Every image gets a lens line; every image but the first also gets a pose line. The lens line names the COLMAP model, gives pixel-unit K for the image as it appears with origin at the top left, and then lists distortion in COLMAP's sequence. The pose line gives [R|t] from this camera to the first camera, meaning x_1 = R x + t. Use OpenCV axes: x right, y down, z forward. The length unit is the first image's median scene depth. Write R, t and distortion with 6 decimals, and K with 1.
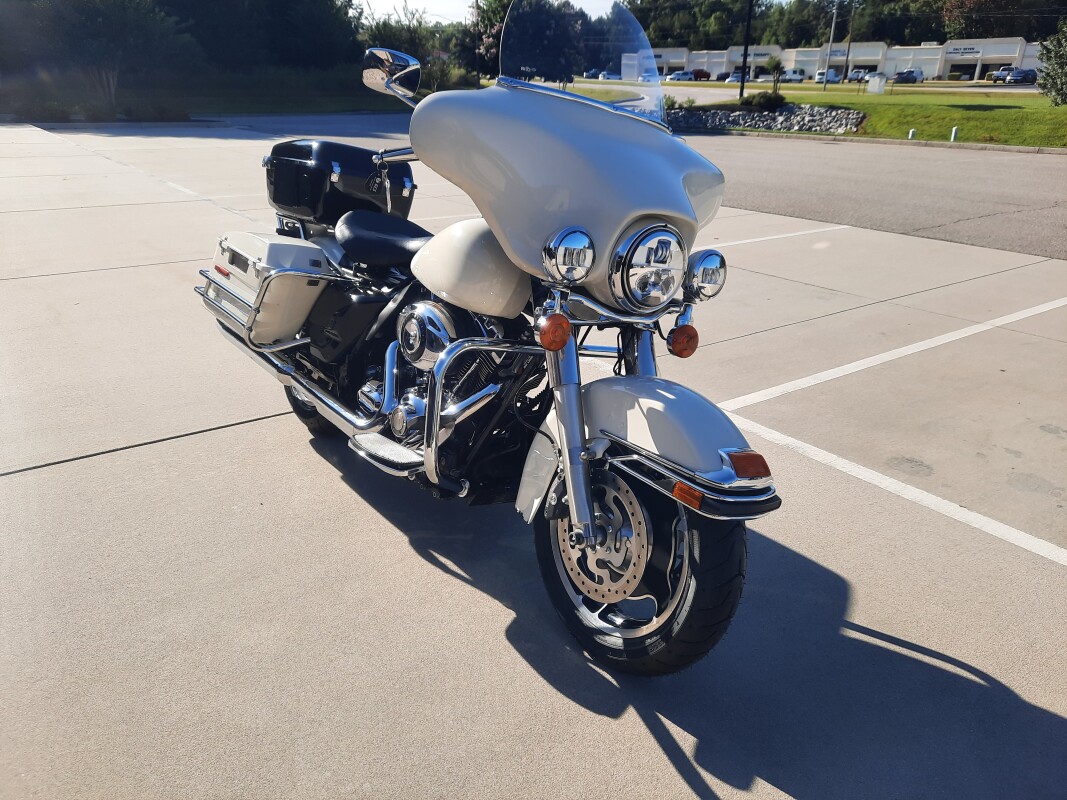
lens RADIAL K [[777.0, 0, 537.0], [0, 777.0, 401.4], [0, 0, 1]] dist [-0.027655, 0.036444]
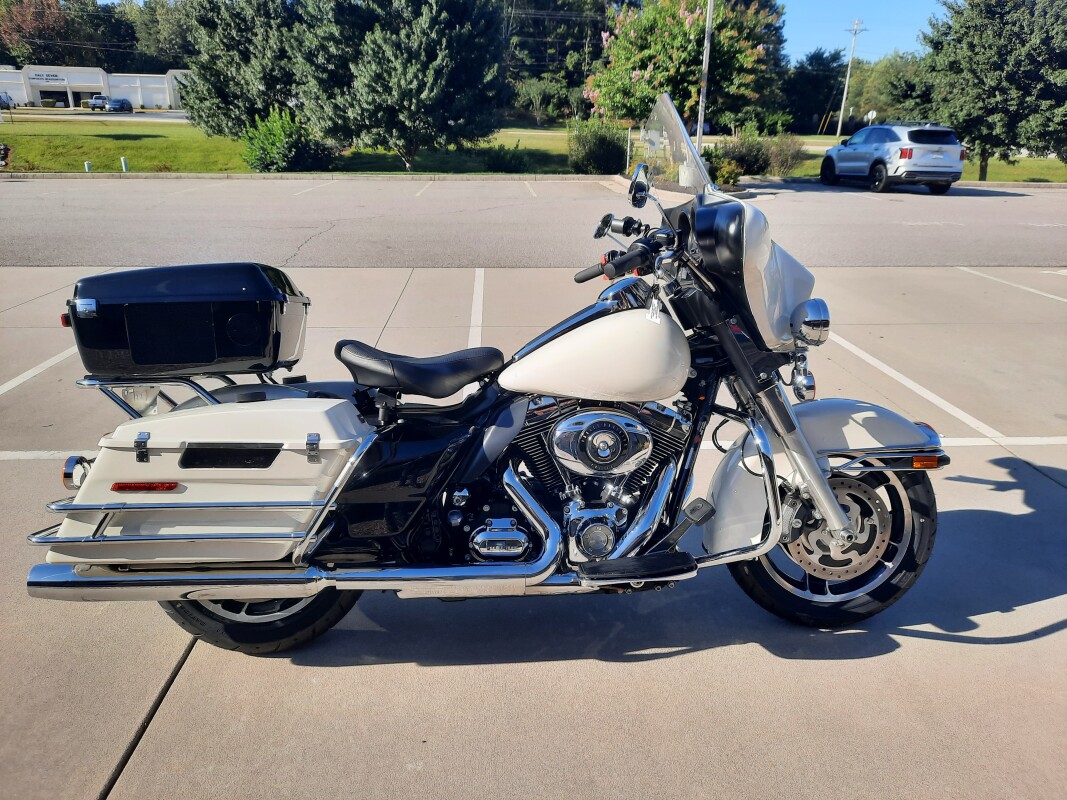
lens RADIAL K [[777.0, 0, 537.0], [0, 777.0, 401.4], [0, 0, 1]] dist [-0.027655, 0.036444]
pose [[0.545329, -0.286668, 0.787678, -0.717181], [0.310843, 0.941860, 0.127577, -0.216906], [-0.778455, 0.175273, 0.602733, 0.371008]]
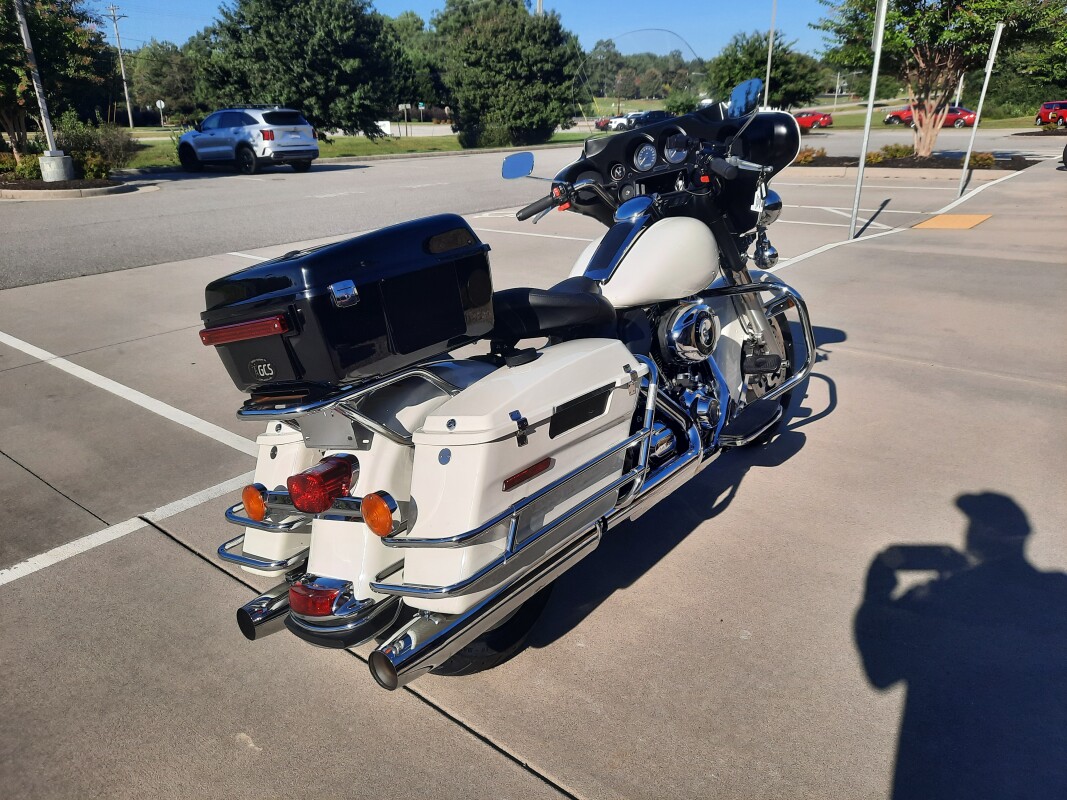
lens RADIAL K [[777.0, 0, 537.0], [0, 777.0, 401.4], [0, 0, 1]] dist [-0.027655, 0.036444]
pose [[-0.246191, -0.346180, 0.905290, -0.882321], [0.383226, 0.823155, 0.418990, -0.433727], [-0.890240, 0.450083, -0.069988, 1.028293]]
